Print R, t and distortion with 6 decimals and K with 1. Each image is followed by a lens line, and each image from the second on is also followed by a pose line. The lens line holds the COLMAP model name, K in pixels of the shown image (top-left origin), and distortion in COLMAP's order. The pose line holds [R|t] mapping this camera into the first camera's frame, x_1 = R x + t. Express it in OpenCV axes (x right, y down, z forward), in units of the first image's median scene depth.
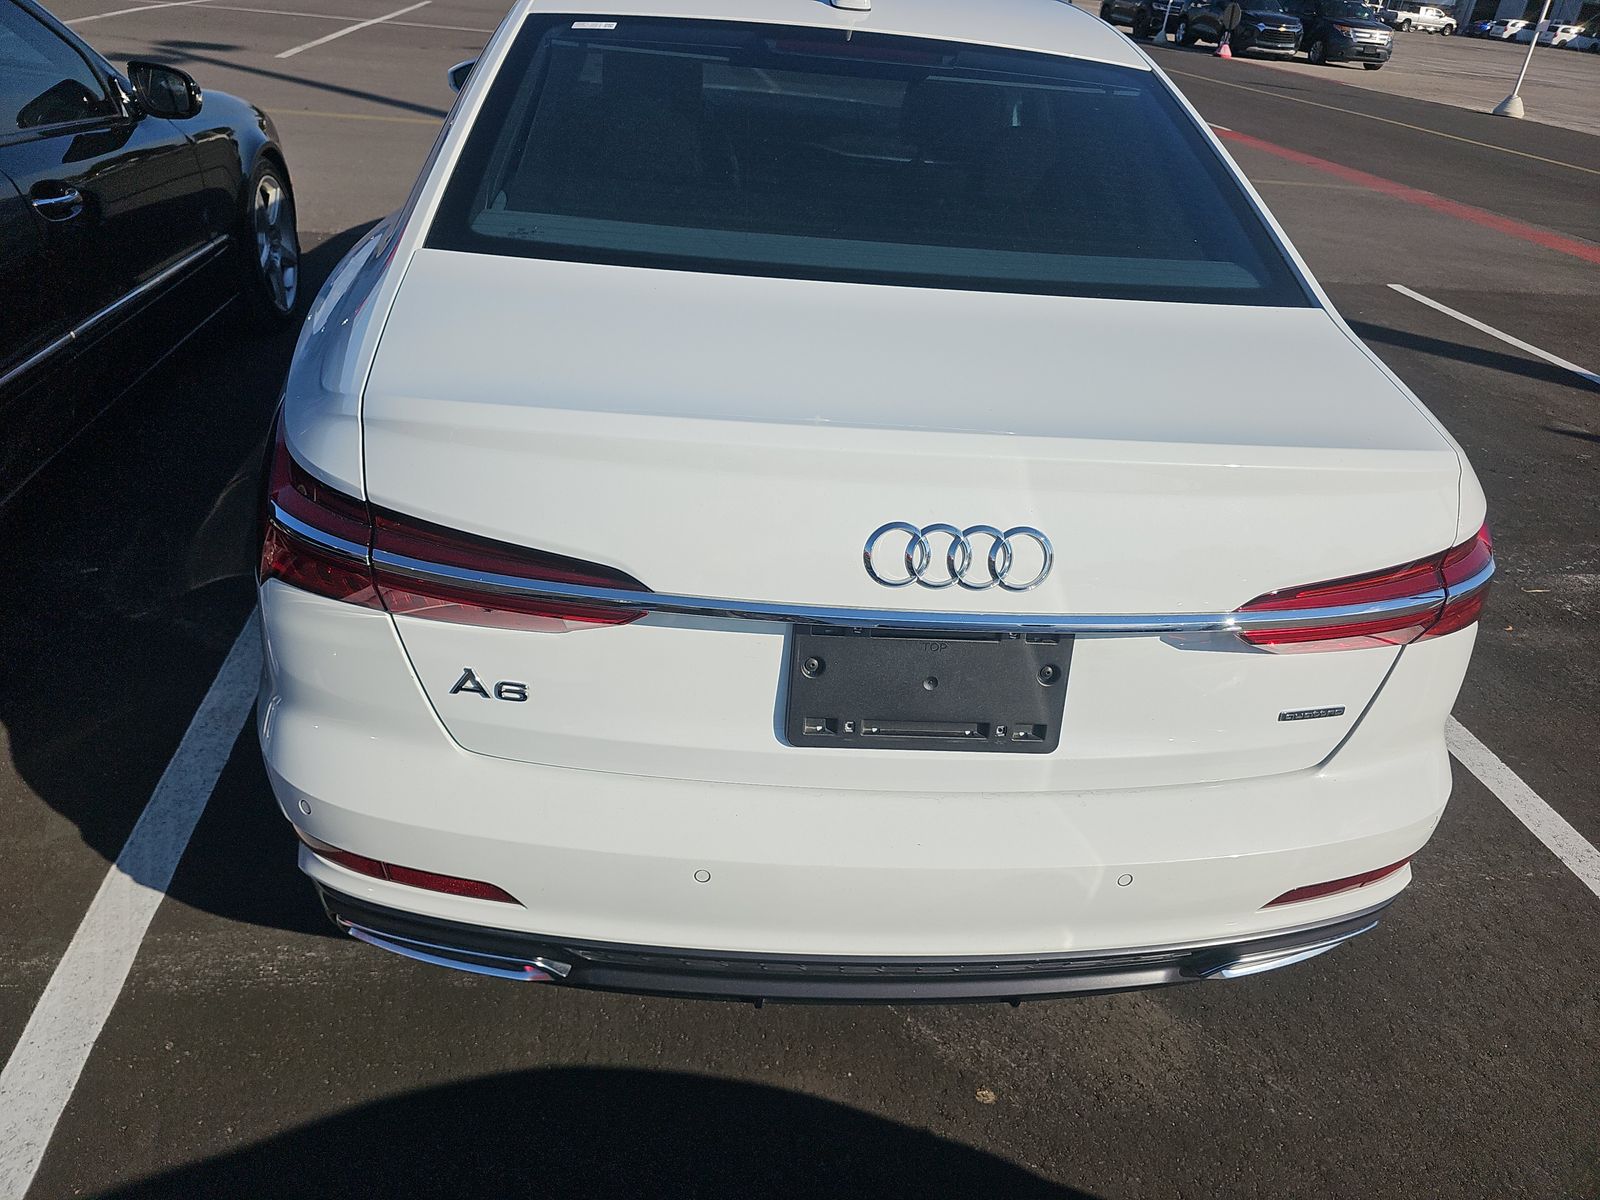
lens RADIAL K [[1047.4, 0, 798.4], [0, 1047.4, 587.7], [0, 0, 1]] dist [0.044337, -0.040337]
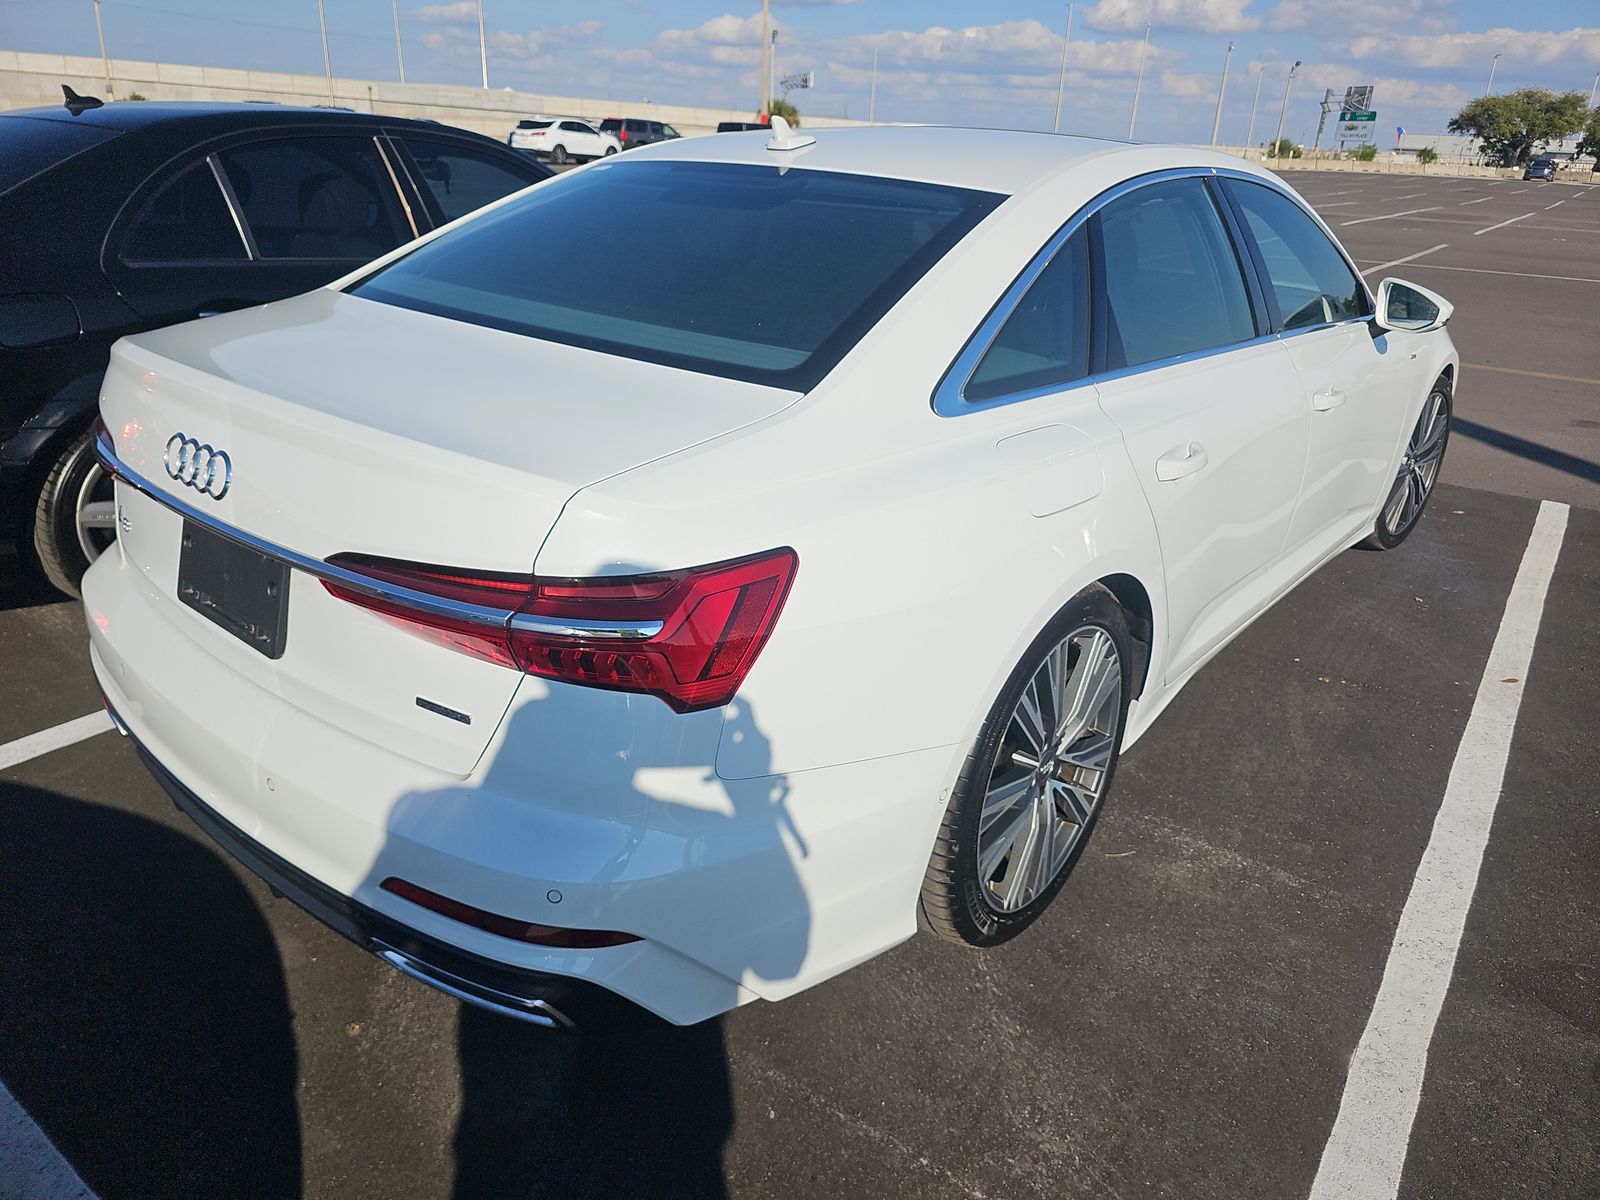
lens RADIAL K [[1047.4, 0, 798.4], [0, 1047.4, 587.7], [0, 0, 1]] dist [0.044337, -0.040337]
pose [[0.726660, 0.215783, -0.652229, 1.176591], [-0.333992, 0.940605, -0.060917, -0.040145], [0.600345, 0.262105, 0.755571, 0.336973]]
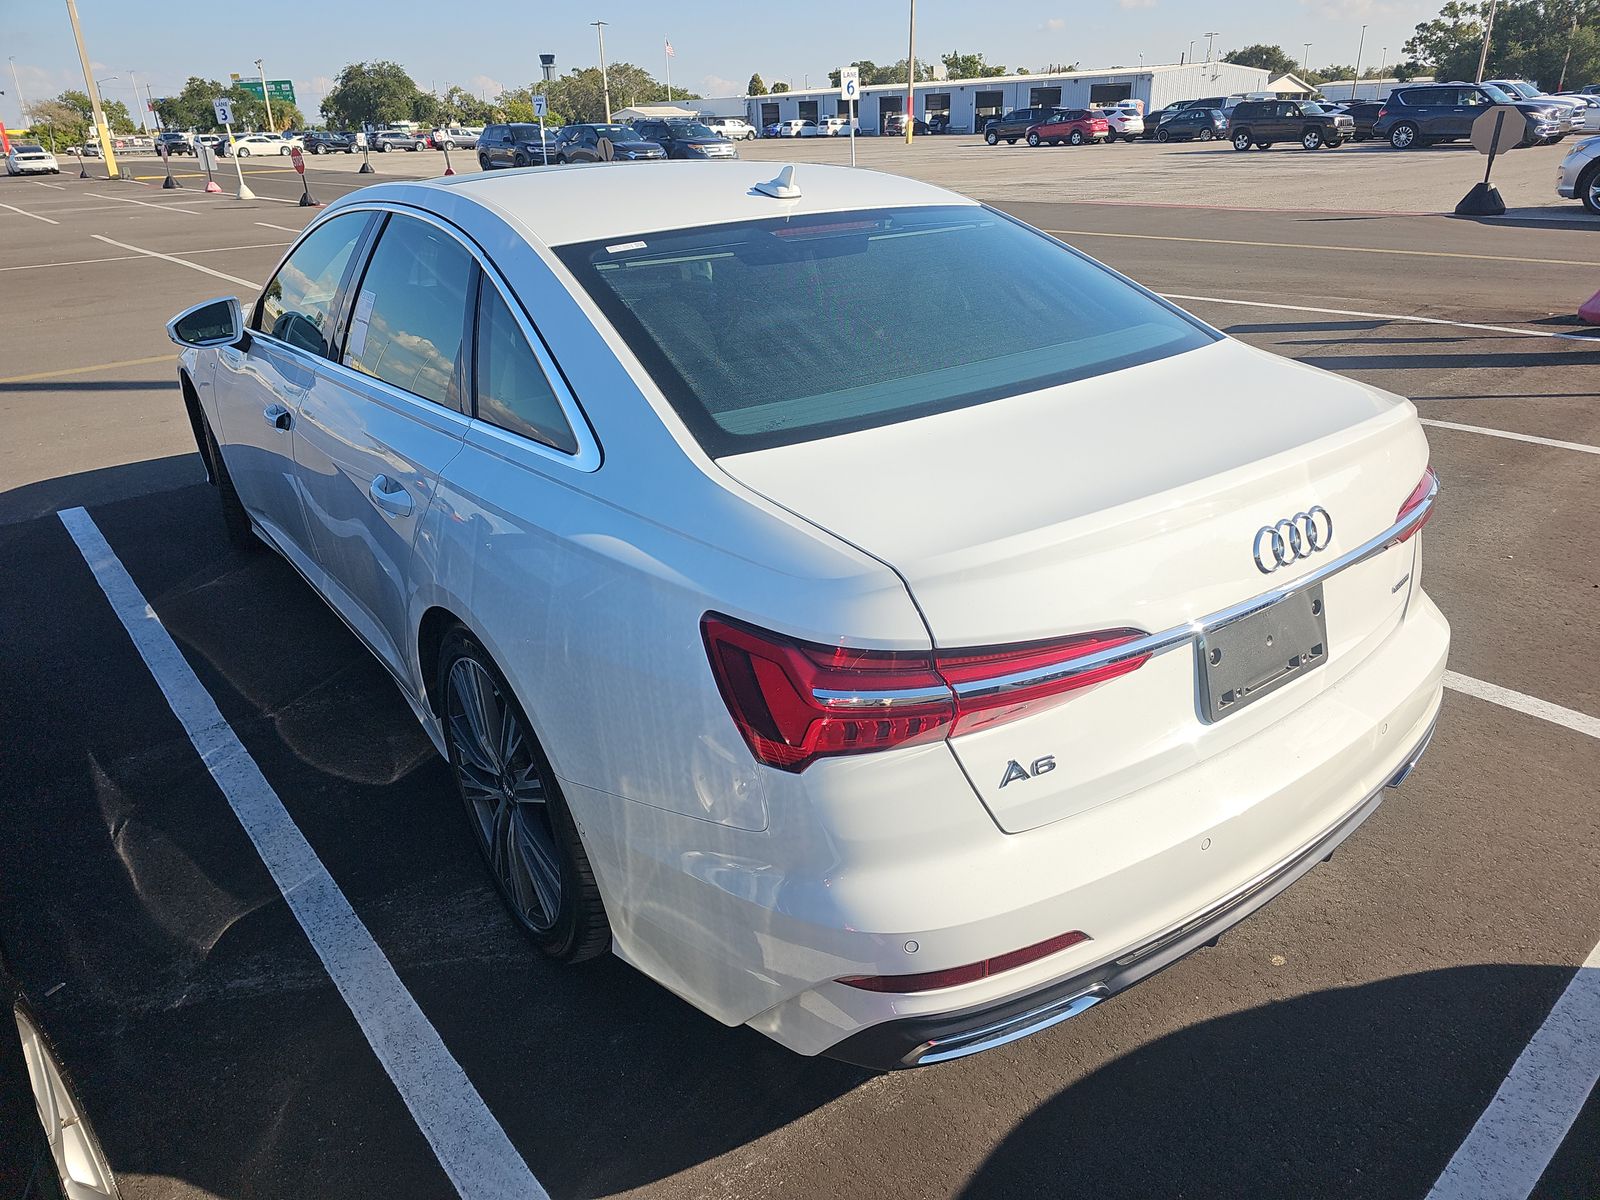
lens RADIAL K [[1047.4, 0, 798.4], [0, 1047.4, 587.7], [0, 0, 1]] dist [0.044337, -0.040337]
pose [[0.839332, -0.317422, 0.441322, -0.761435], [0.363472, 0.931359, -0.021390, -0.130043], [-0.404240, 0.178361, 0.897094, 0.000543]]
